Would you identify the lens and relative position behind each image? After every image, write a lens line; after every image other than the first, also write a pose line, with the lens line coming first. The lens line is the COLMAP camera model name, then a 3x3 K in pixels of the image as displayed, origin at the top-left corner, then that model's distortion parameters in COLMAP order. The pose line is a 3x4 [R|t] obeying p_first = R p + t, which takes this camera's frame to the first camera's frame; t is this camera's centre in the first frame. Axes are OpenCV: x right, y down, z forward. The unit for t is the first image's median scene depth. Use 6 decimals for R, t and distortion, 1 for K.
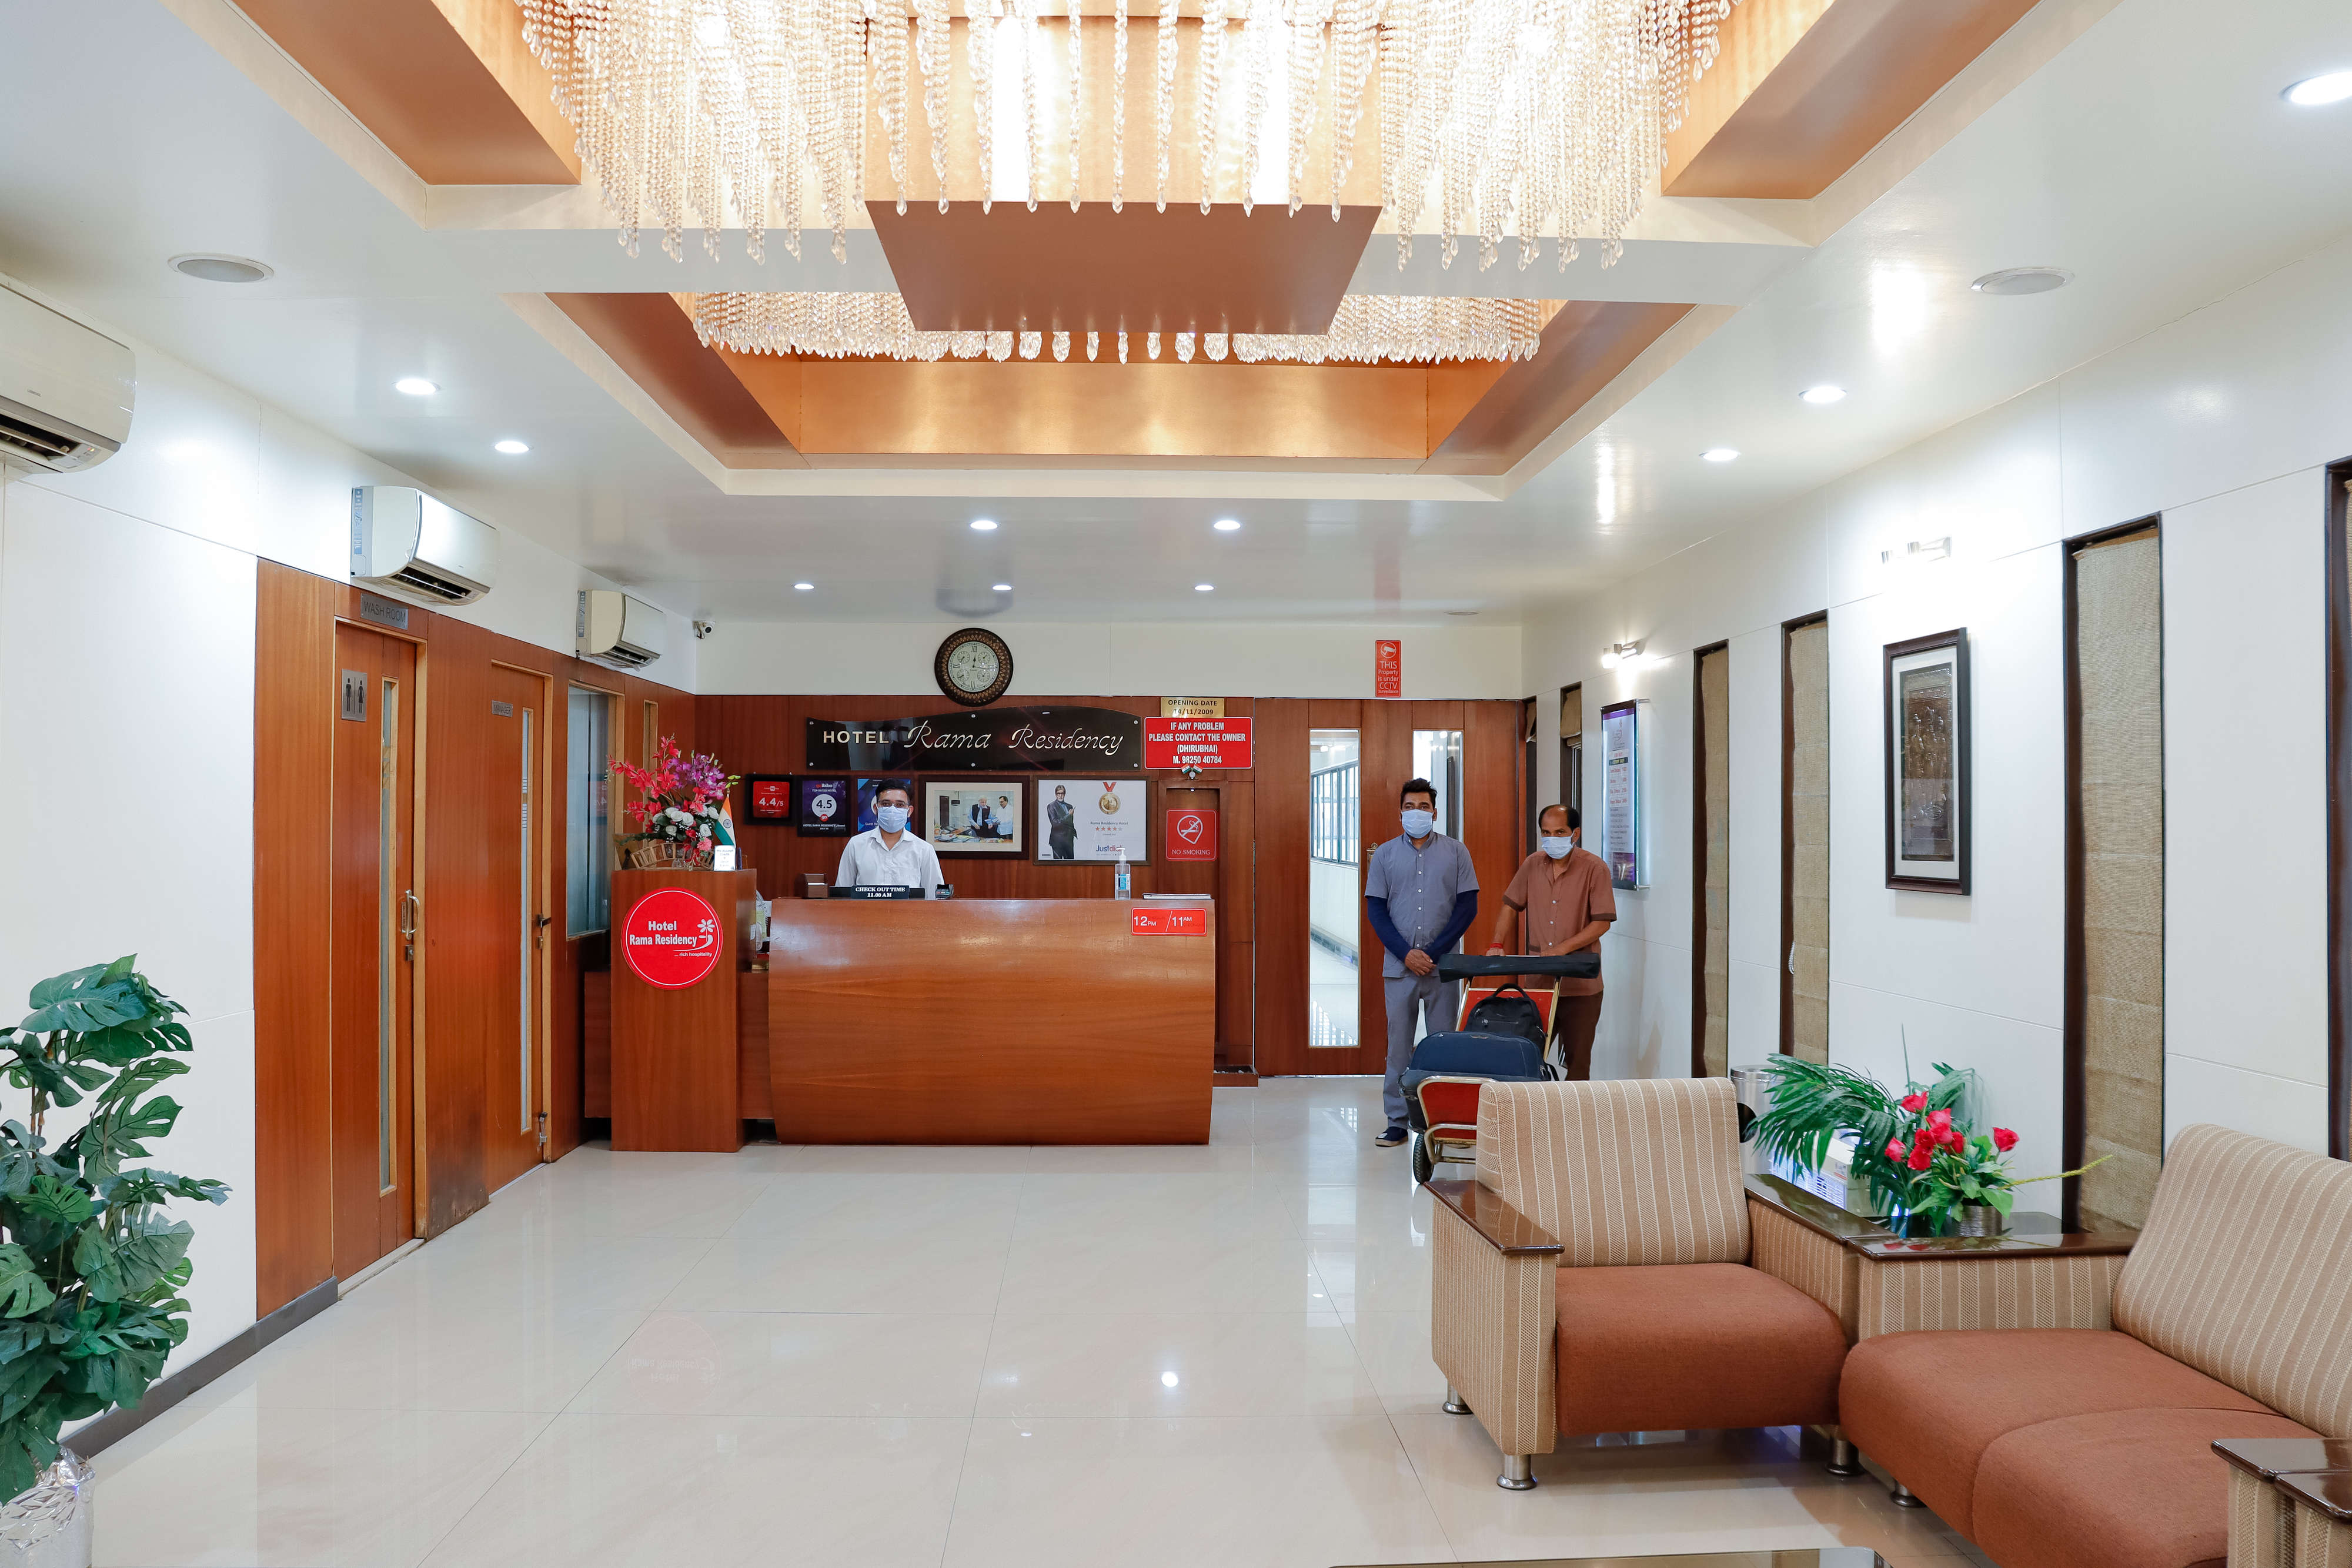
lens RADIAL K [[1954.2, 0, 1176.0], [0, 1954.2, 784.0], [0, 0, 1]] dist [-0.171261, 0.165007]
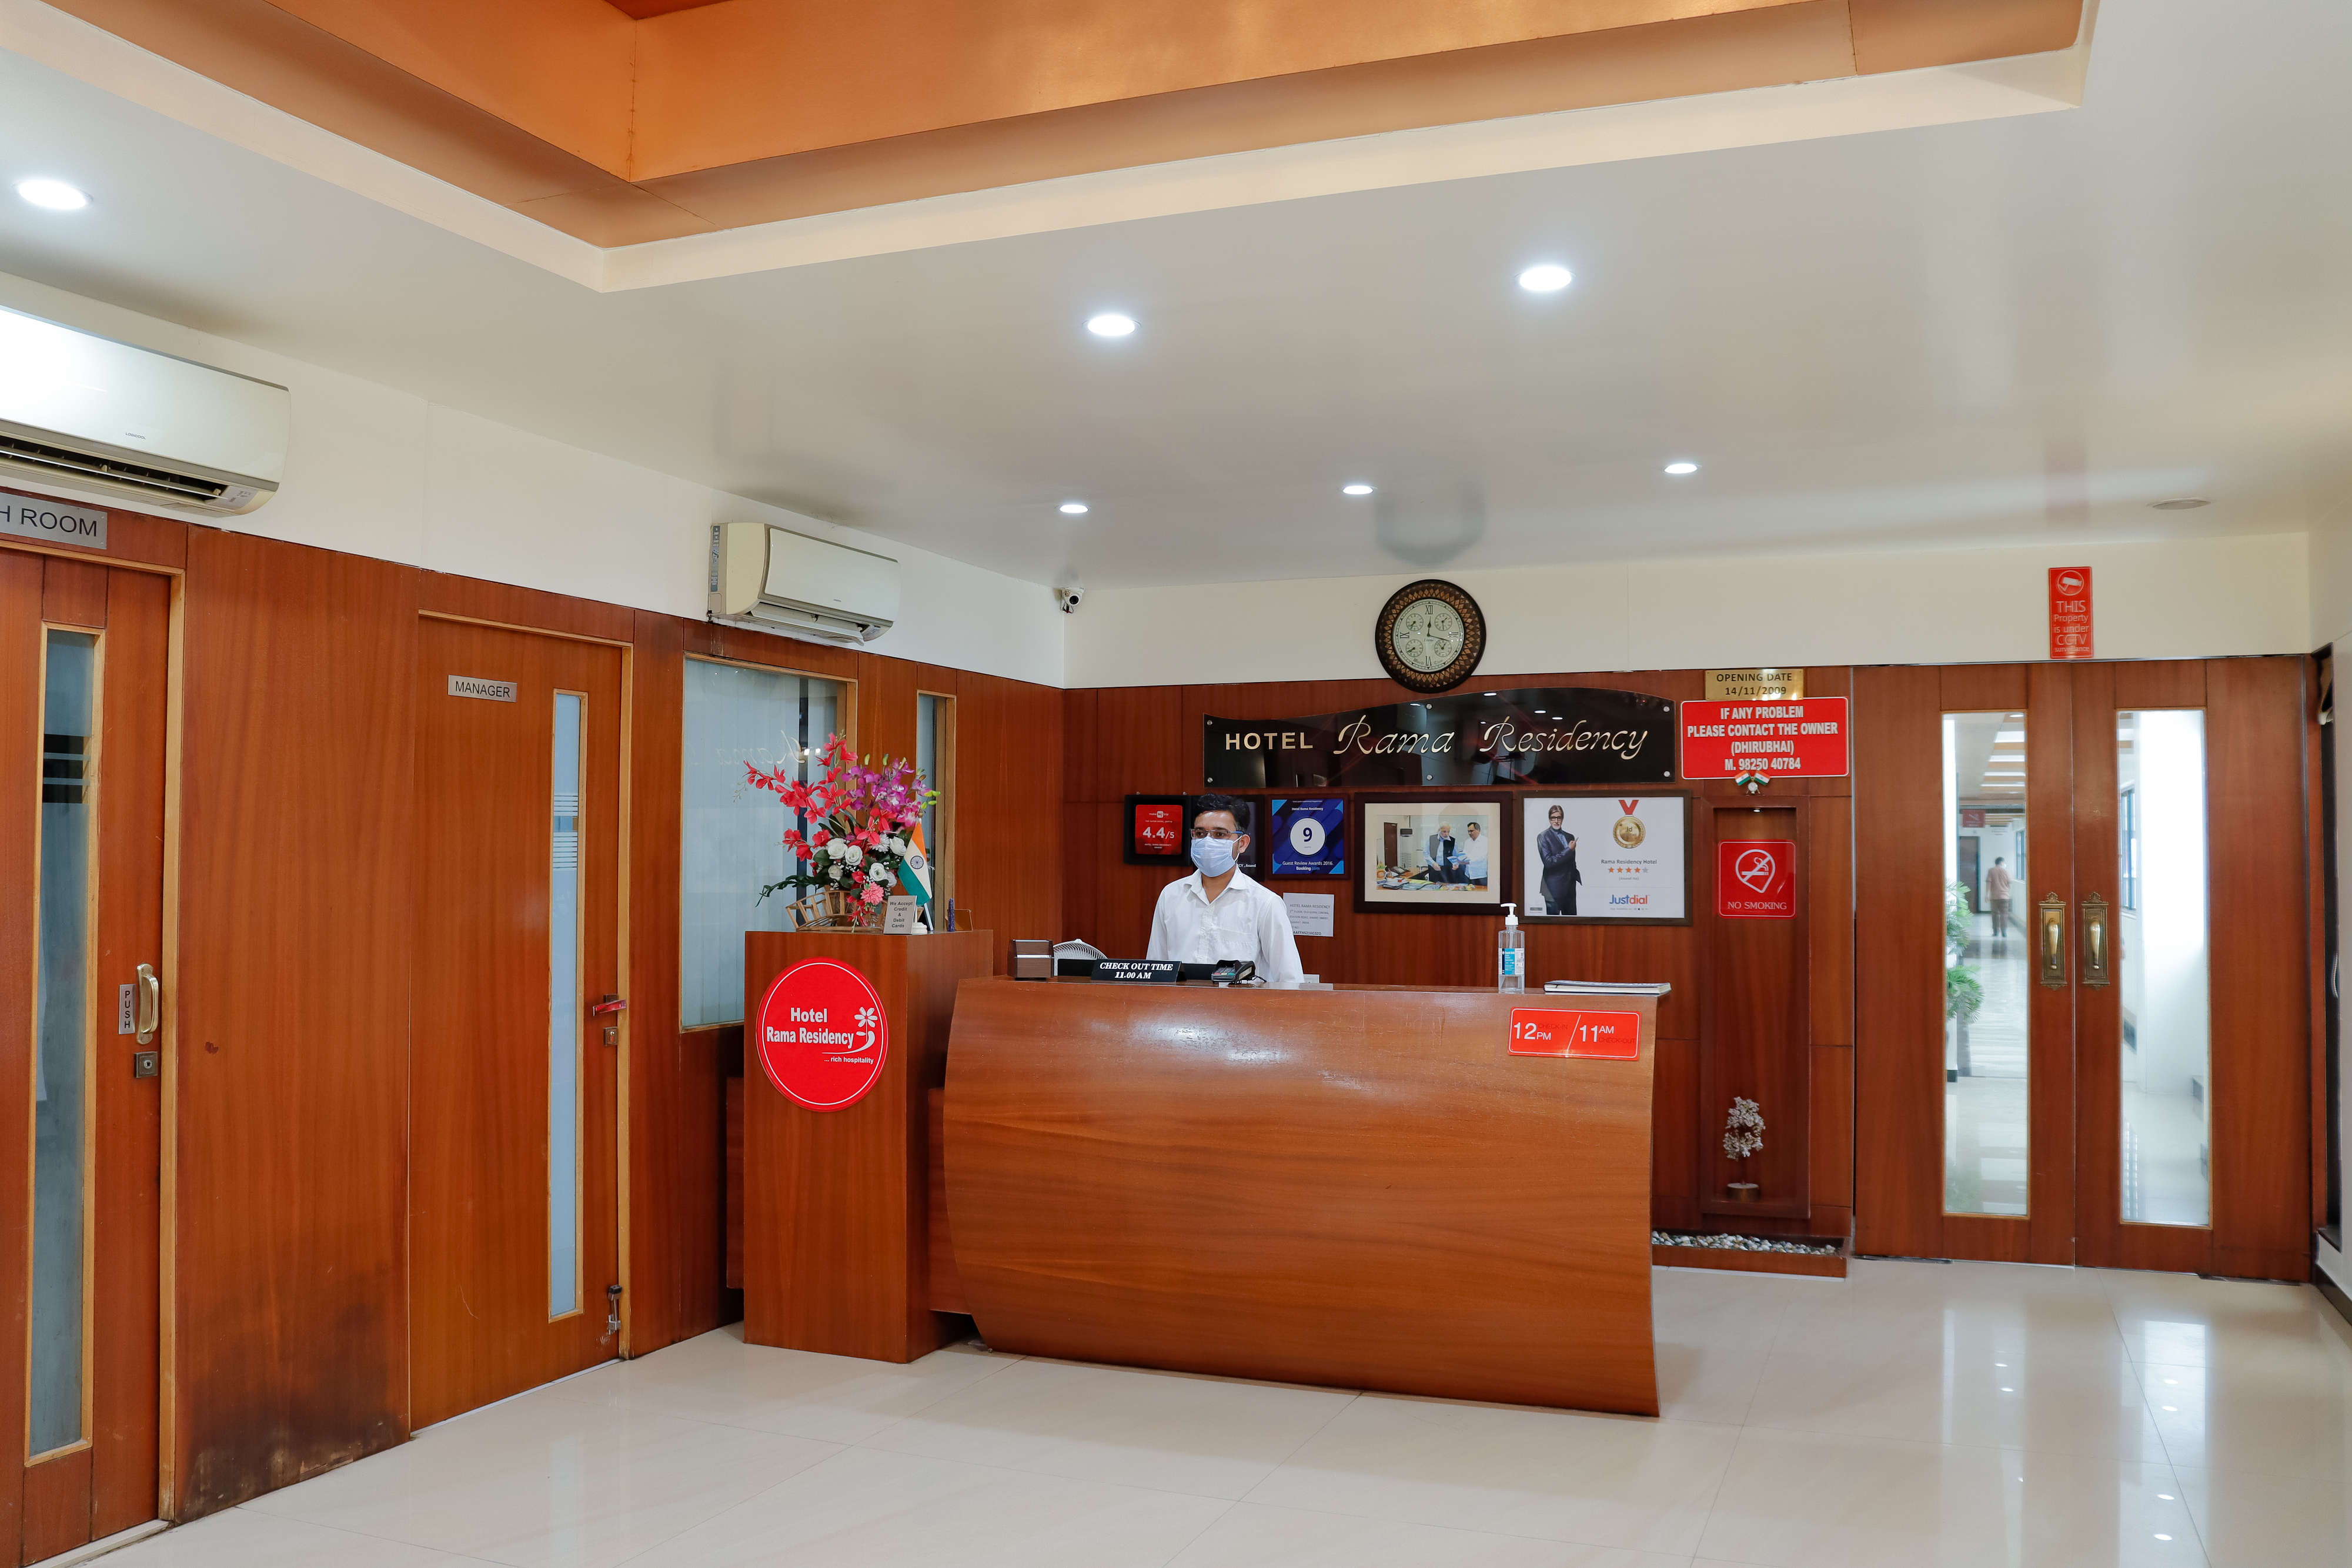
lens RADIAL K [[1954.2, 0, 1176.0], [0, 1954.2, 784.0], [0, 0, 1]] dist [-0.171261, 0.165007]
pose [[0.911917, -0.015251, -0.410092, 0.096553], [0.006966, 0.999740, -0.021691, 0.006822], [0.410317, 0.016924, 0.911786, 0.335556]]
